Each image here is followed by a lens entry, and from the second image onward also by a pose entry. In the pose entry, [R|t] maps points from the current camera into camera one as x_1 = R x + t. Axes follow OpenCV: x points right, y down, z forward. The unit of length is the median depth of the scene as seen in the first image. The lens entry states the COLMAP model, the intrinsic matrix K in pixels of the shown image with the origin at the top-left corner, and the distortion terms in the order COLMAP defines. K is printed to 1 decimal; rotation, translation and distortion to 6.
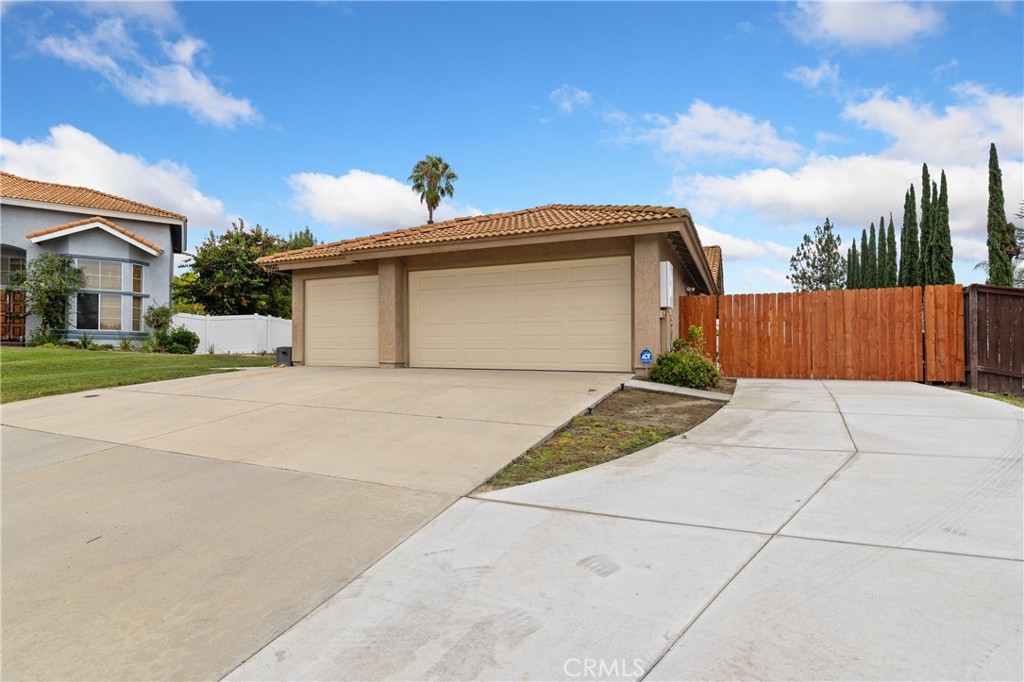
lens RADIAL K [[504.1, 0, 511.5], [0, 504.1, 343.6], [0, 0, 1]] dist [-0.003104, -0.000537]
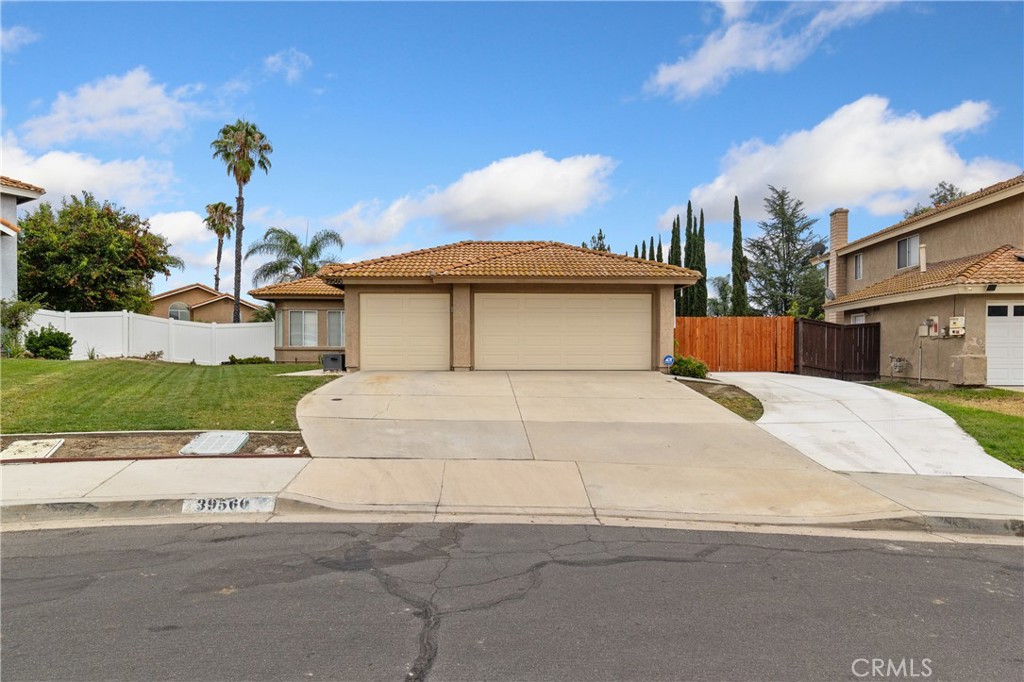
lens RADIAL K [[570.7, 0, 511.1], [0, 570.7, 348.3], [0, 0, 1]] dist [0.010381, 0.000733]
pose [[0.890330, -0.004897, 0.455290, -0.414004], [-0.003991, 0.999820, 0.018558, -0.017705], [-0.455299, -0.018340, 0.890150, -0.158168]]
